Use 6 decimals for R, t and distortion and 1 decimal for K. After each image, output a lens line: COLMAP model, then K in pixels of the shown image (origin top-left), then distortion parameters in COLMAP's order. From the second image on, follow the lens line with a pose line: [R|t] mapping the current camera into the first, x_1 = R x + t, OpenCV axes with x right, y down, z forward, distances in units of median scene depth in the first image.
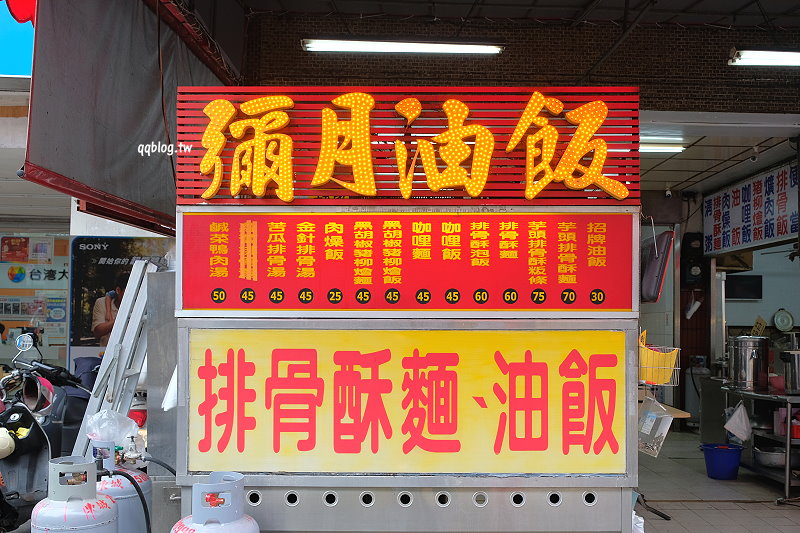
lens RADIAL K [[675.7, 0, 401.5], [0, 675.7, 265.4], [0, 0, 1]] dist [-0.029791, -0.002693]
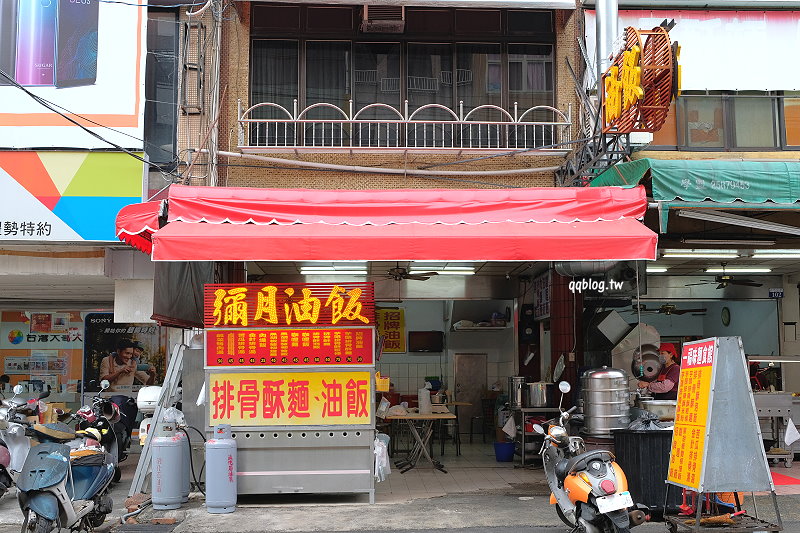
lens RADIAL K [[821.2, 0, 398.2], [0, 821.2, 267.4], [0, 0, 1]] dist [-0.016438, 0.000000]
pose [[0.999347, -0.012362, 0.033950, 0.339091], [0.013830, 0.998963, -0.043367, -0.178916], [-0.033378, 0.043809, 0.998482, -2.348234]]
